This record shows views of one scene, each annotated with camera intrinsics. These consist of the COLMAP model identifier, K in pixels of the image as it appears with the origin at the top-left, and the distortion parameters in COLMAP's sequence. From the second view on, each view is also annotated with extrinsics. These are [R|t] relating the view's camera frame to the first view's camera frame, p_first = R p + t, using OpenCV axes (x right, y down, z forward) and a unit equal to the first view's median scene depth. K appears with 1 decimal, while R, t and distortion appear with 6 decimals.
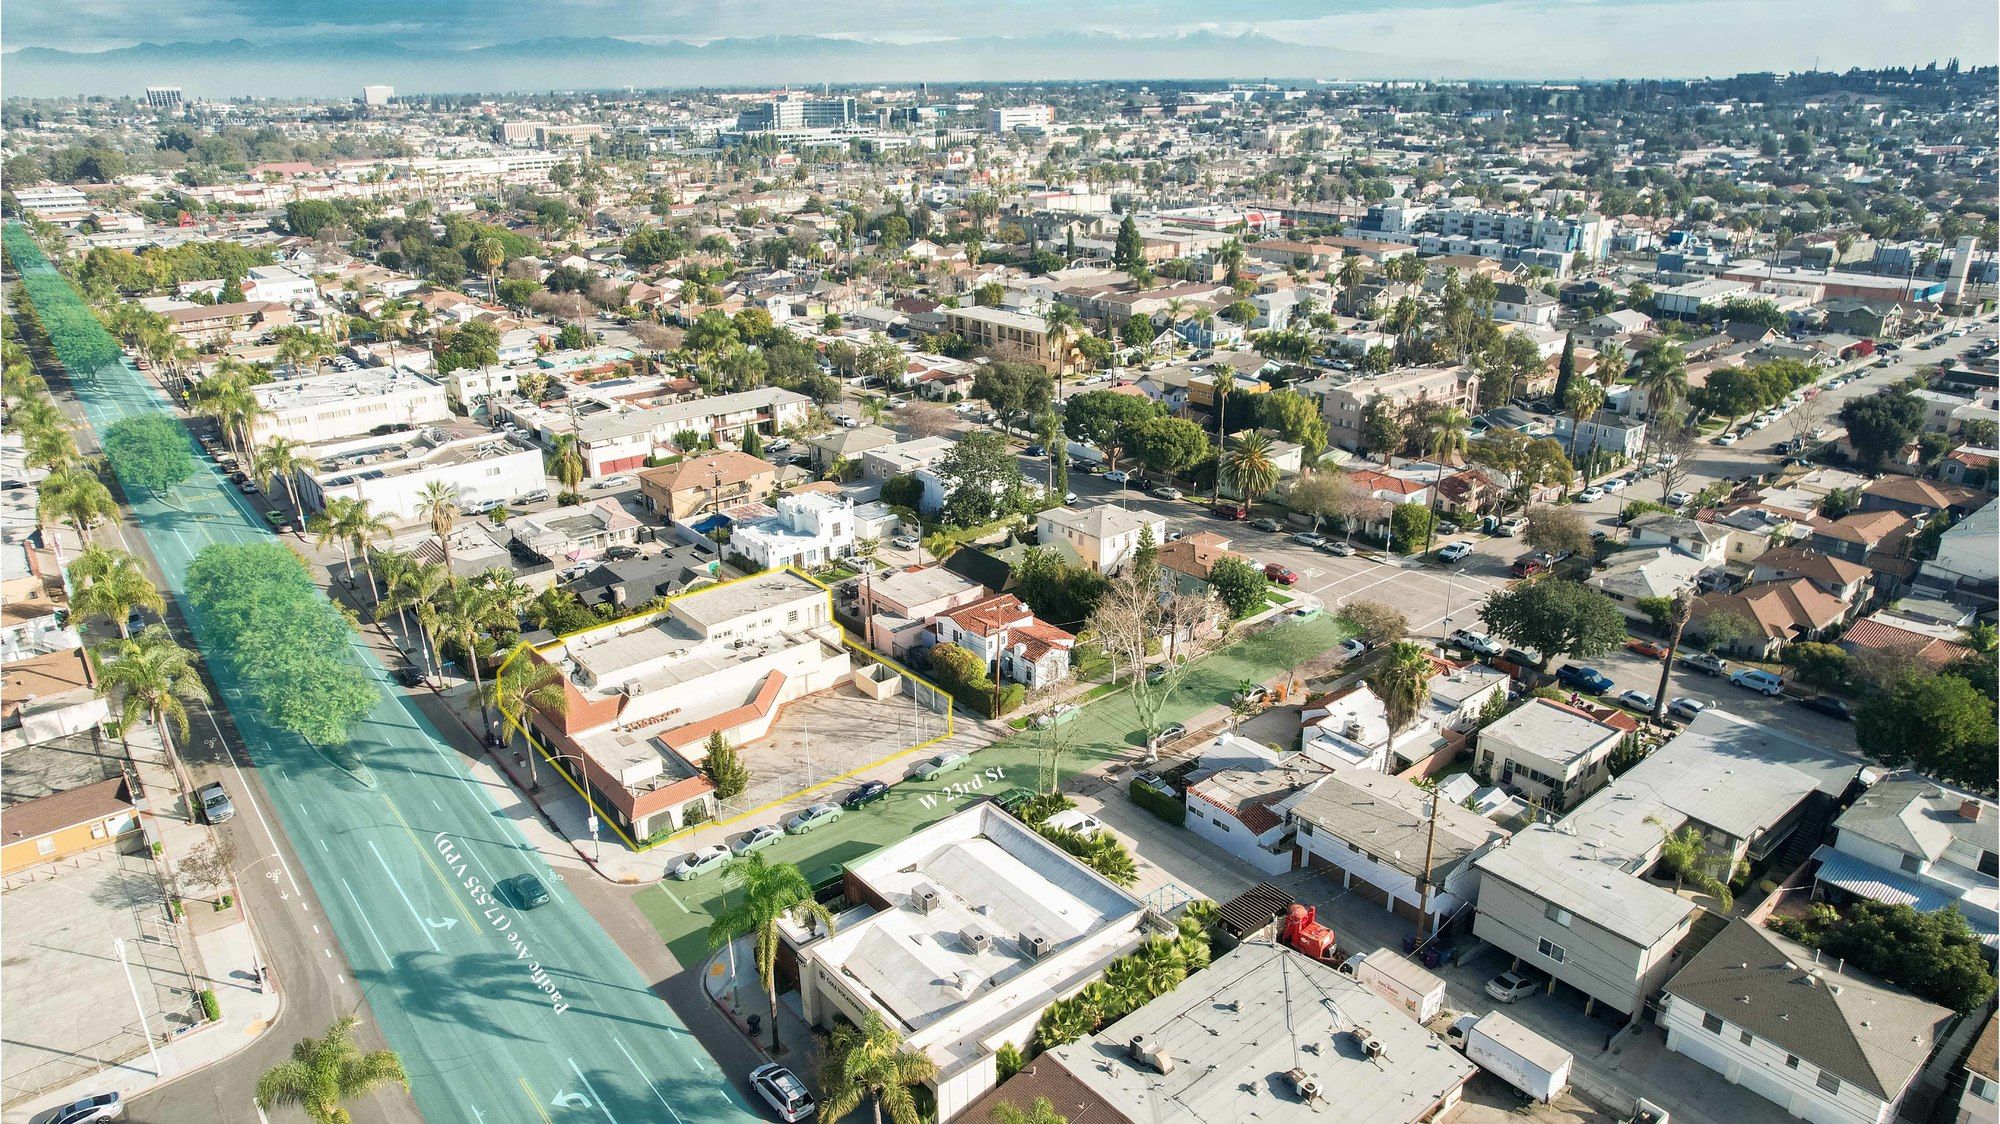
lens RADIAL K [[1279.7, 0, 1000.0], [0, 1279.7, 562.0], [0, 0, 1]] dist [-0.065560, 0.048087]
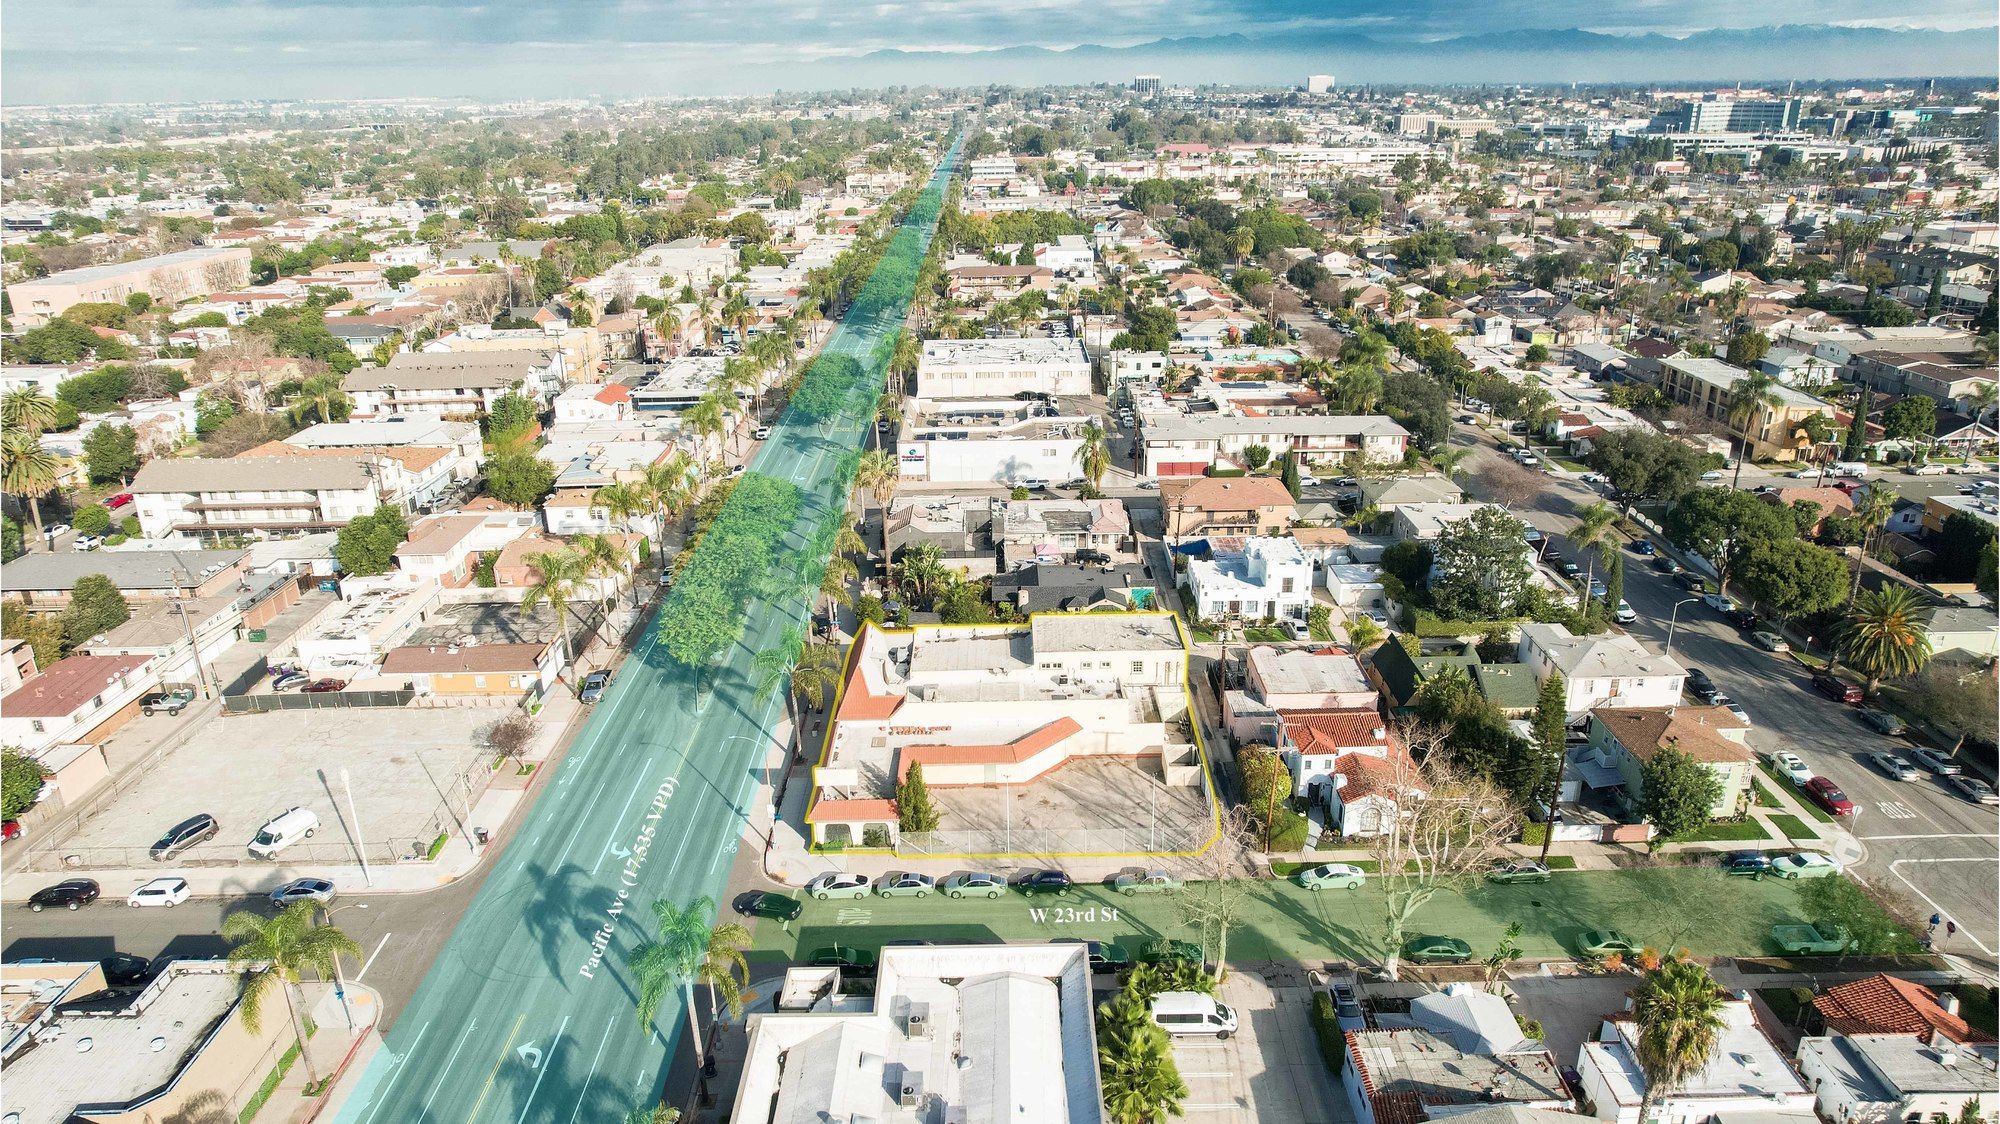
lens RADIAL K [[1279.7, 0, 1000.0], [0, 1279.7, 562.0], [0, 0, 1]] dist [-0.065560, 0.048087]
pose [[0.778690, 0.222547, -0.586612, 0.220123], [-0.219446, 0.972529, 0.077655, -0.062583], [0.587779, 0.068261, 0.806136, 0.160363]]
